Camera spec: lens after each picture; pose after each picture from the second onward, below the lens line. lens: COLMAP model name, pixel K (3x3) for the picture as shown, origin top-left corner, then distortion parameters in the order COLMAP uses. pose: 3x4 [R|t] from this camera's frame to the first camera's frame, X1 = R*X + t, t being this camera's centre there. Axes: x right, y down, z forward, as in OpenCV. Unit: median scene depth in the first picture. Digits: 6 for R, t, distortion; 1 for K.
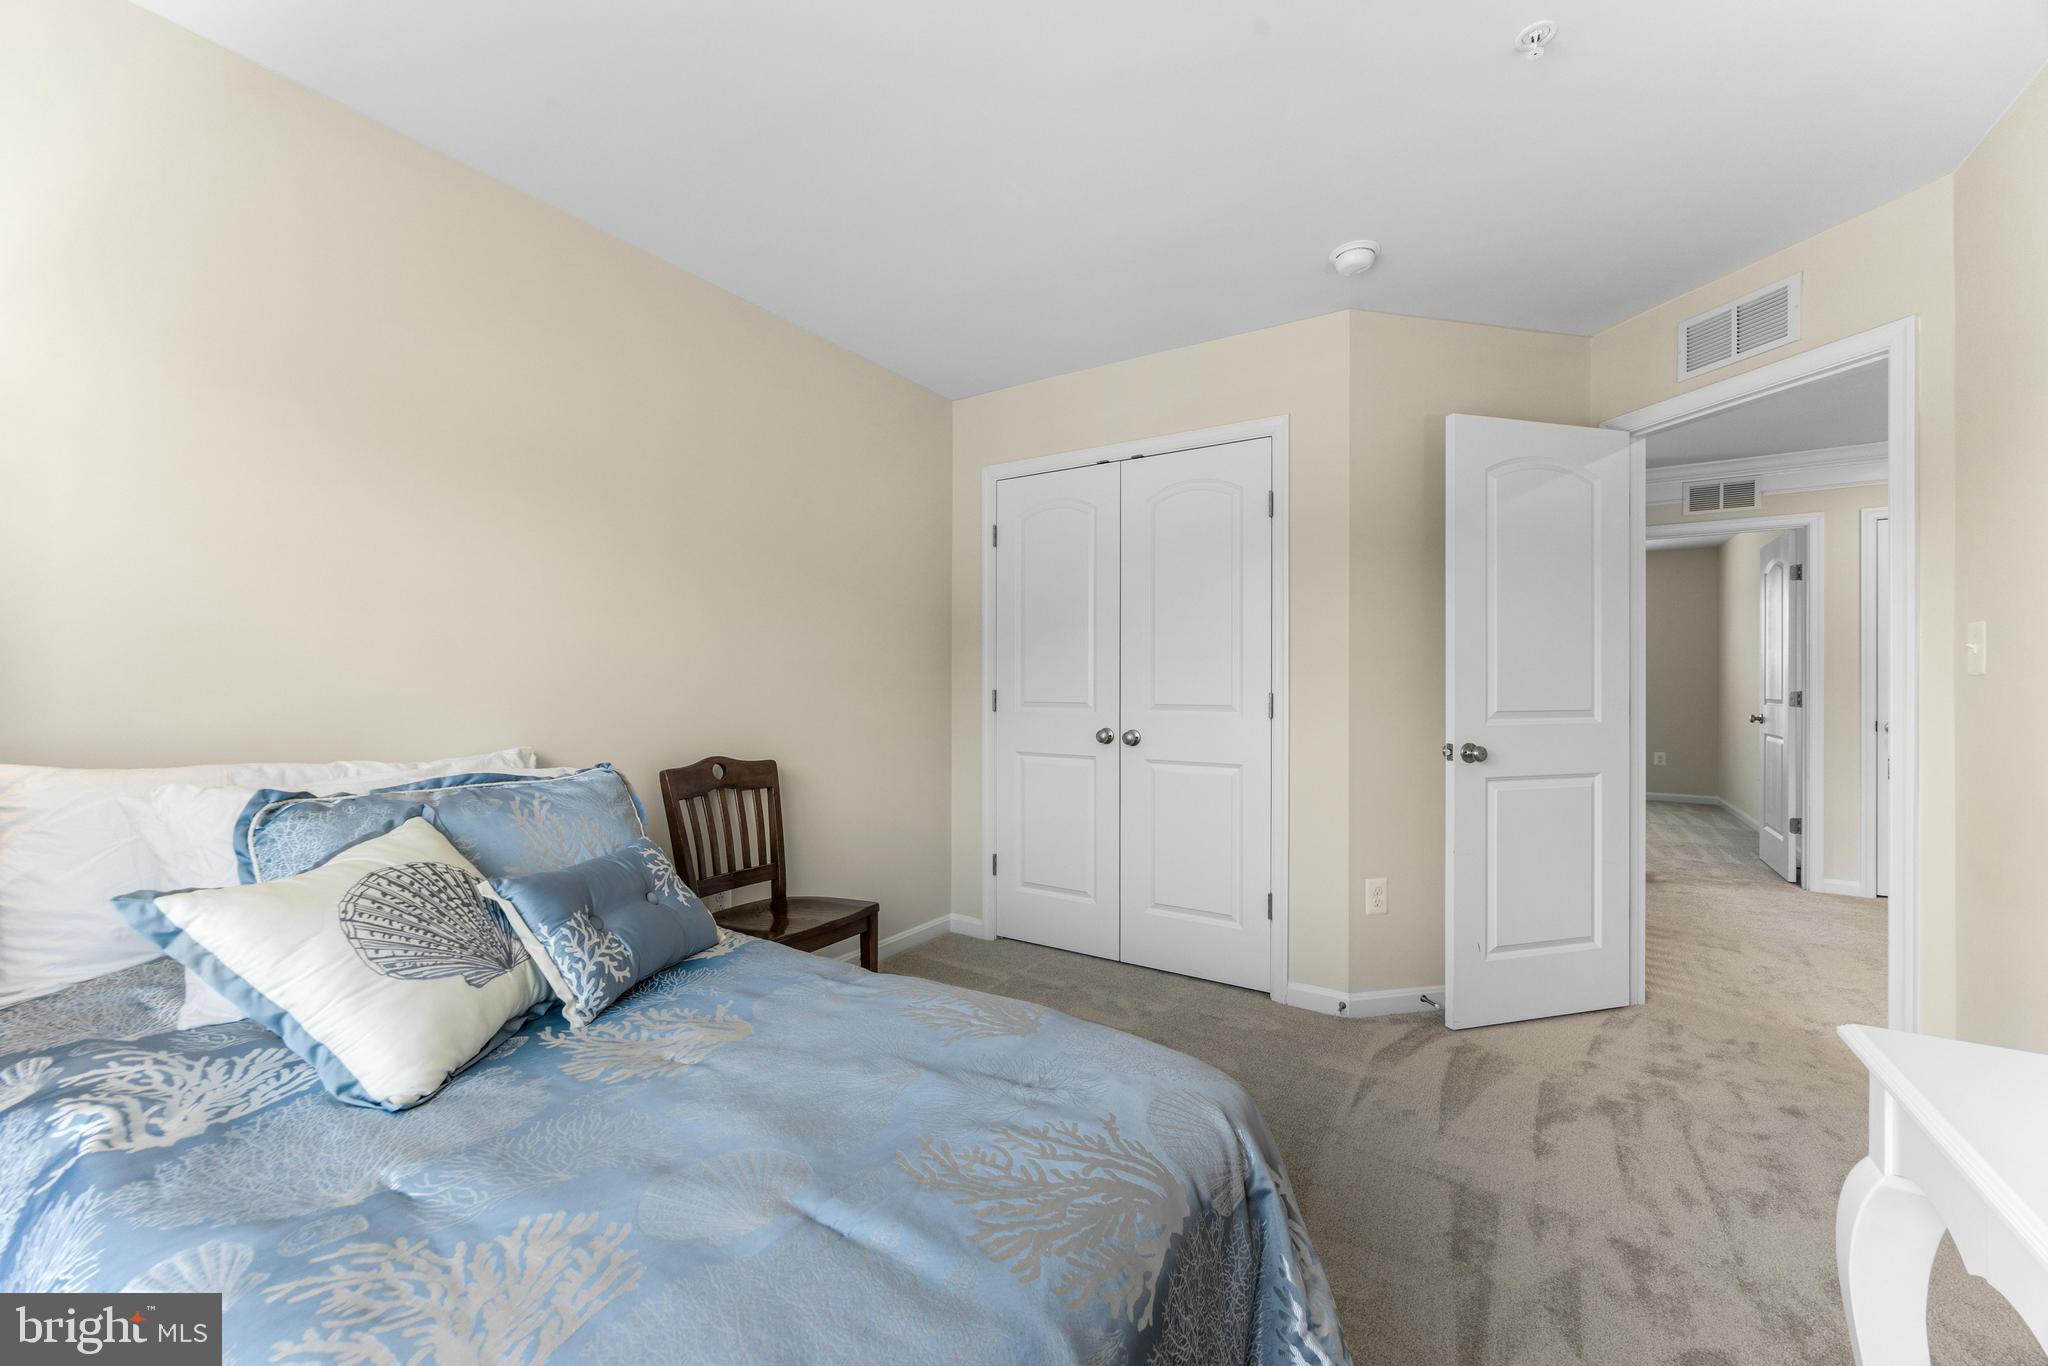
lens RADIAL K [[803.7, 0, 1031.3], [0, 803.7, 681.1], [0, 0, 1]] dist [-0.006984, -0.000040]
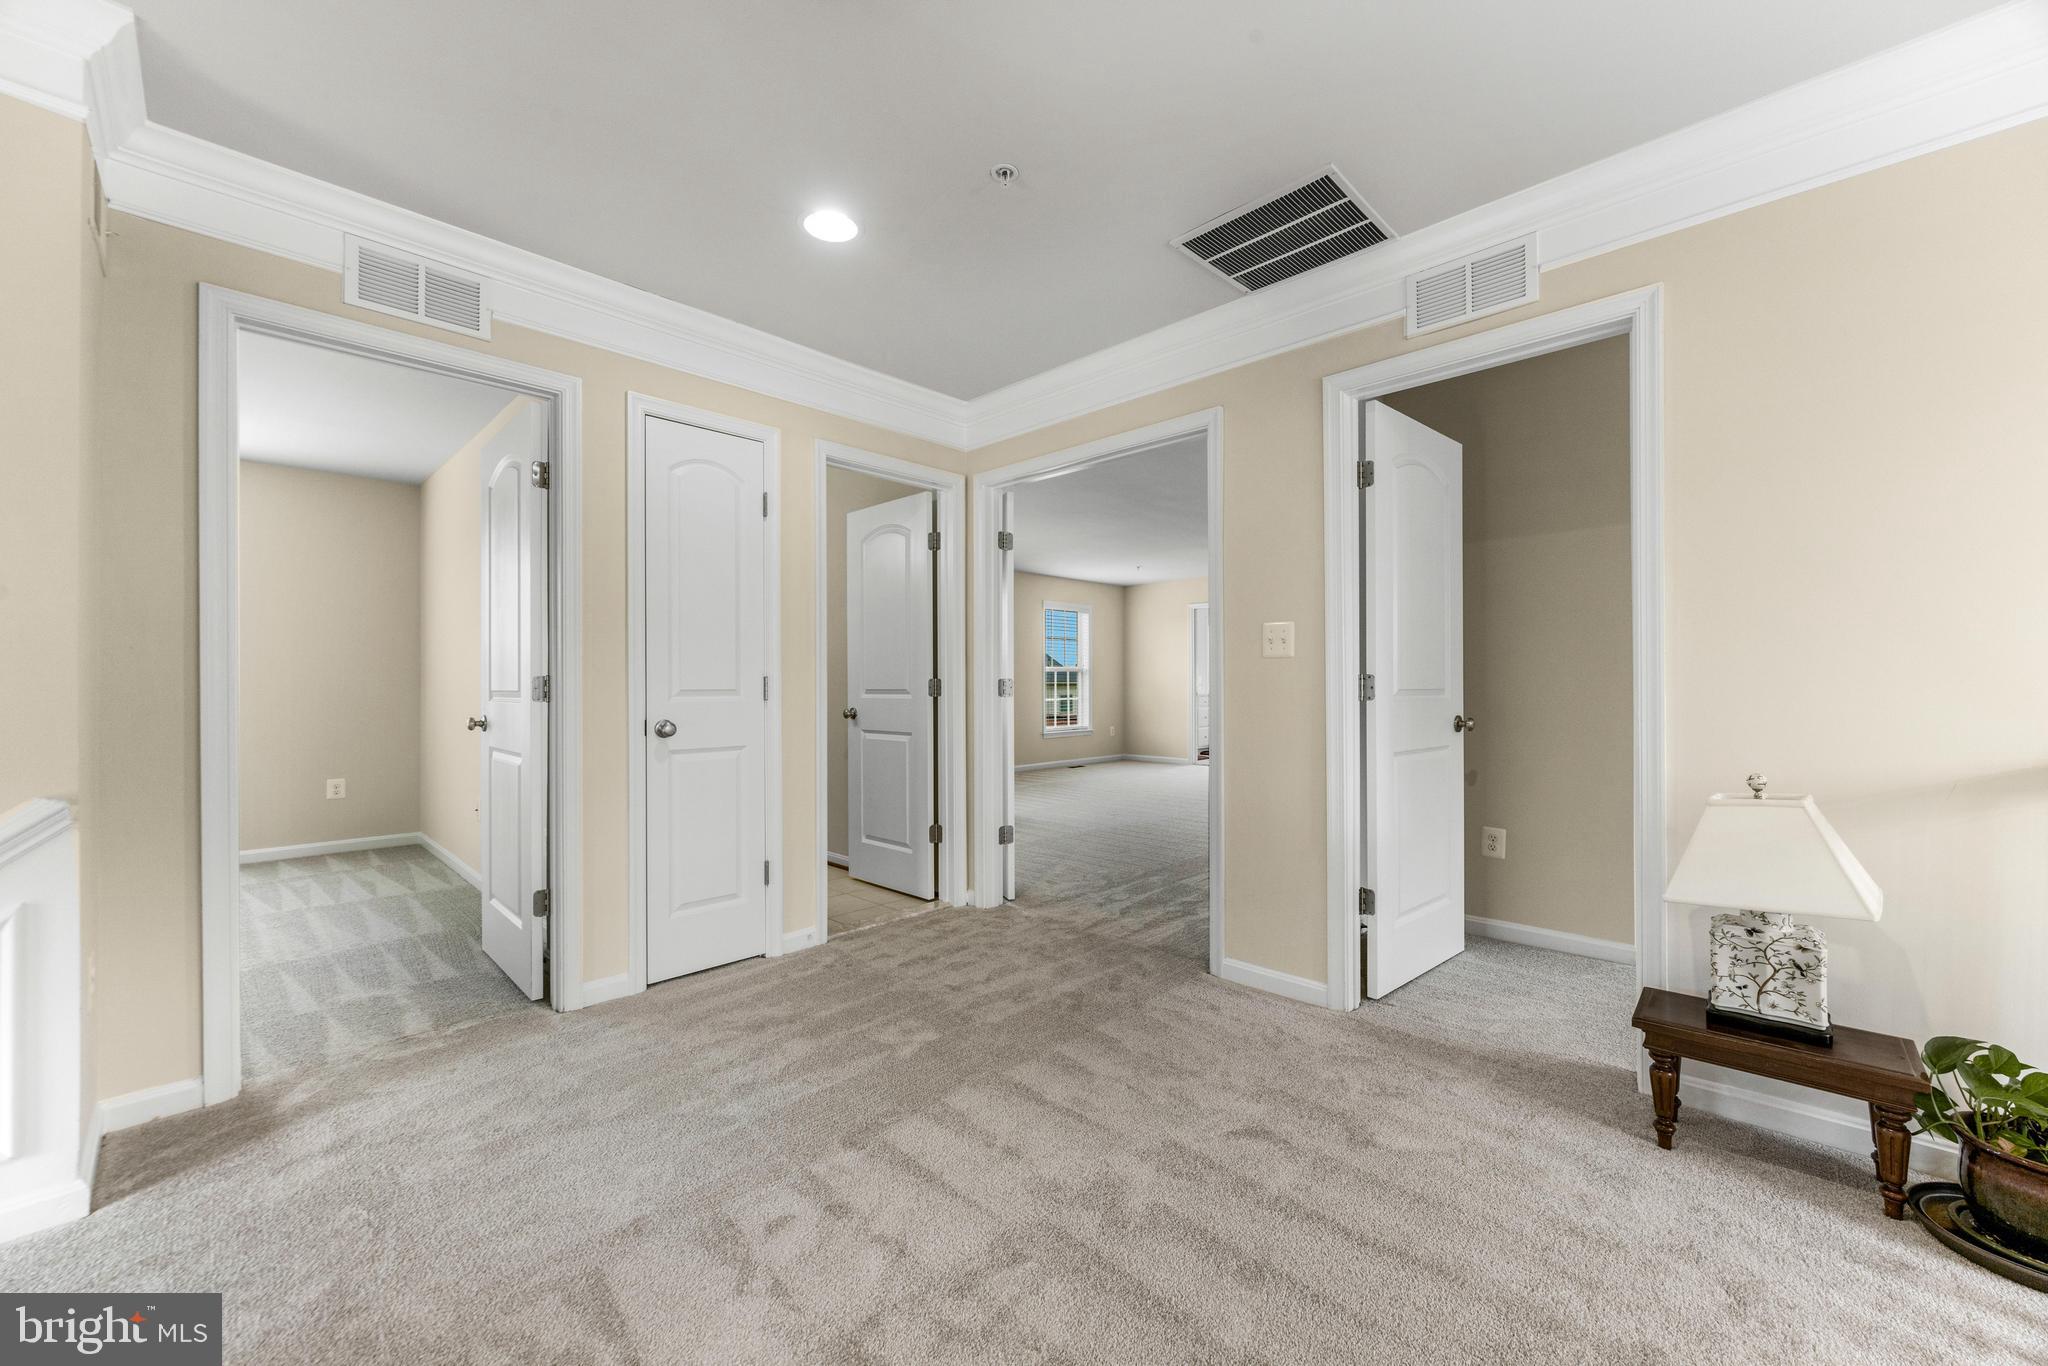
lens RADIAL K [[803.7, 0, 1031.3], [0, 803.7, 681.1], [0, 0, 1]] dist [-0.006984, -0.000040]
pose [[0.208477, 0.005641, 0.978011, 0.433257], [0.000978, 0.999982, -0.005976, 0.020217], [-0.978027, 0.002202, 0.208468, 0.500154]]
